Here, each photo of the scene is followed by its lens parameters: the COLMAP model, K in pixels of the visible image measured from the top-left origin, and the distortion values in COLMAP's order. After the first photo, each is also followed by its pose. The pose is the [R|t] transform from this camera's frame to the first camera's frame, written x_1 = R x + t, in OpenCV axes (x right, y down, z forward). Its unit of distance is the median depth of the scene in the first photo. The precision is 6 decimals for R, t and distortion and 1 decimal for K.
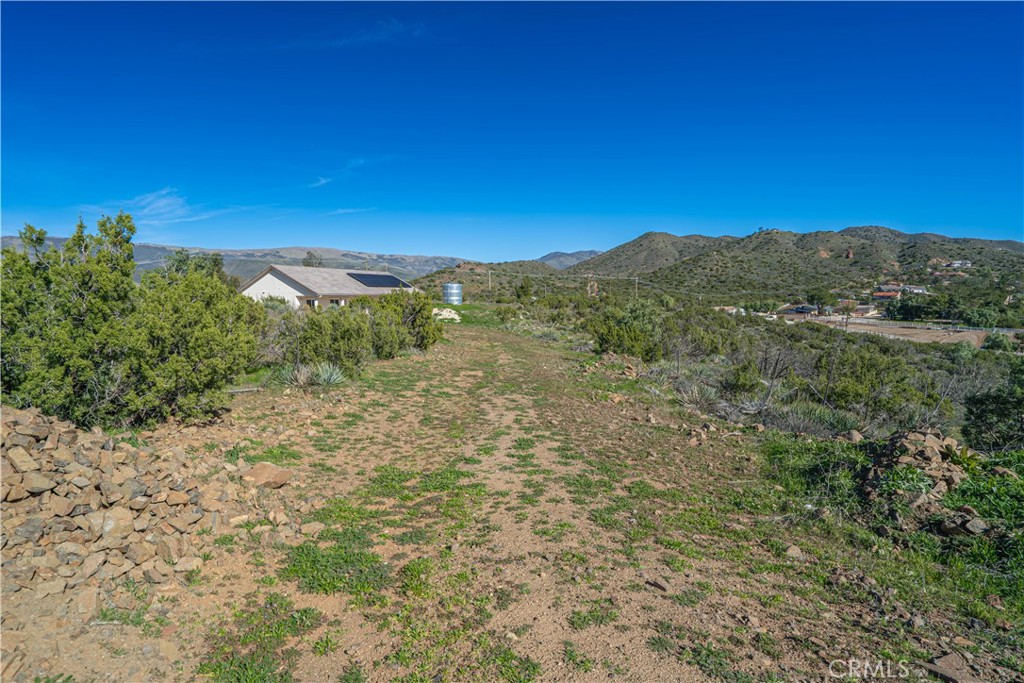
lens RADIAL K [[552.1, 0, 513.7], [0, 552.1, 342.0], [0, 0, 1]] dist [-0.000514, 0.000219]
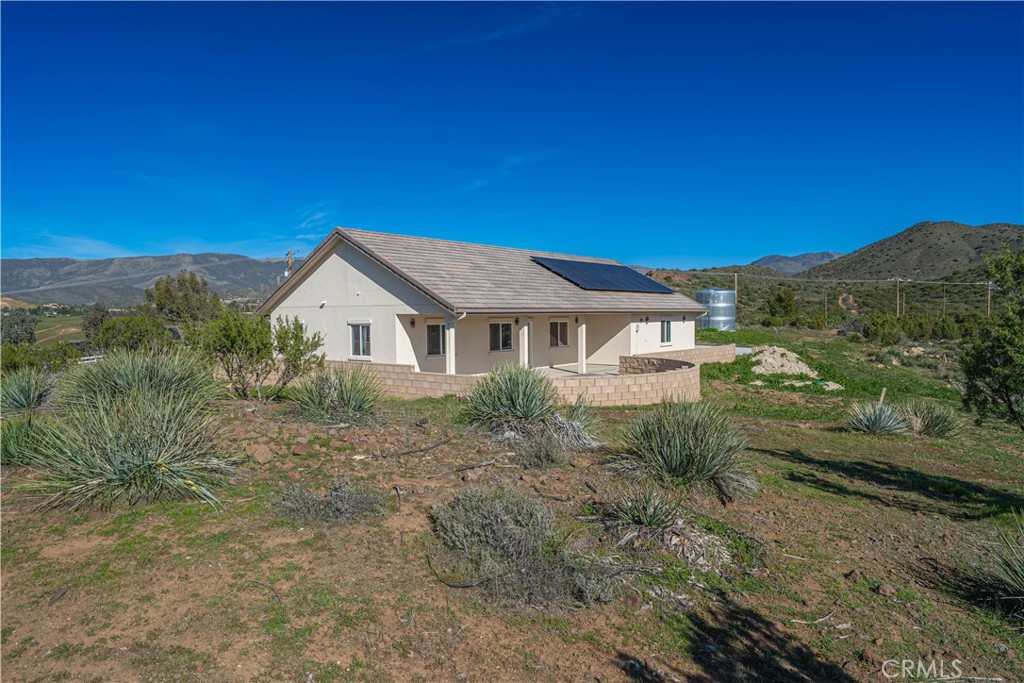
lens RADIAL K [[665.4, 0, 511.6], [0, 665.4, 346.1], [0, 0, 1]] dist [0.003514, -0.001540]
pose [[0.961312, 0.012471, -0.275180, -0.030421], [-0.022059, 0.999252, -0.031777, -0.007514], [0.274578, 0.036618, 0.960867, 0.089608]]
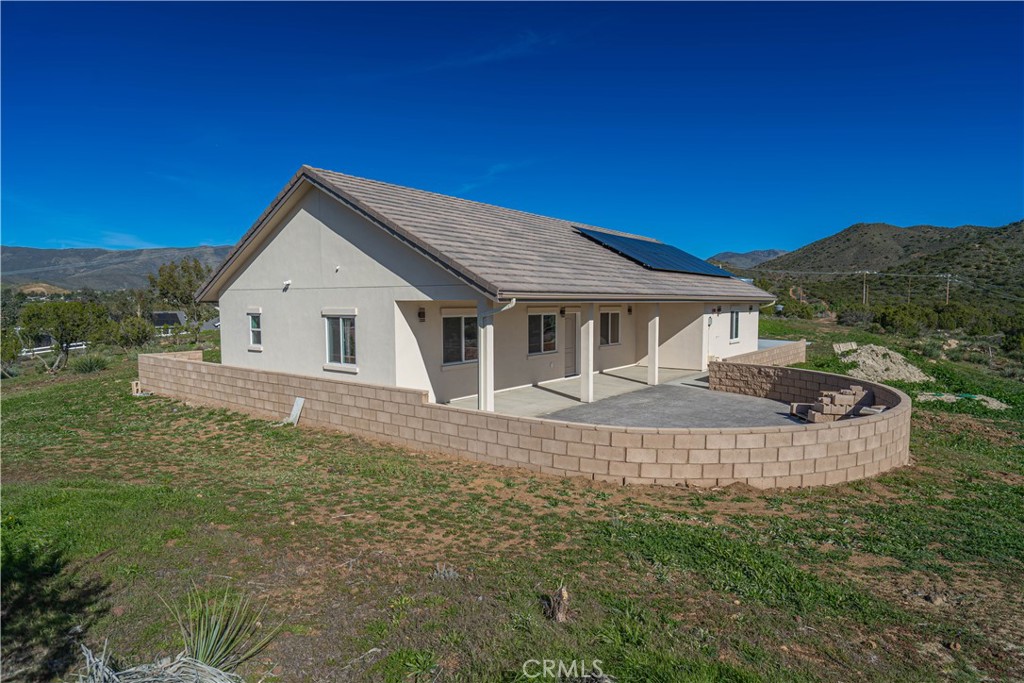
lens RADIAL K [[563.6, 0, 510.0], [0, 563.6, 338.5], [0, 0, 1]] dist [0.008705, 0.002235]
pose [[0.968688, 0.022023, -0.247302, -0.042956], [-0.026685, 0.999524, -0.015513, -0.009642], [0.246842, 0.021627, 0.968814, 0.115414]]
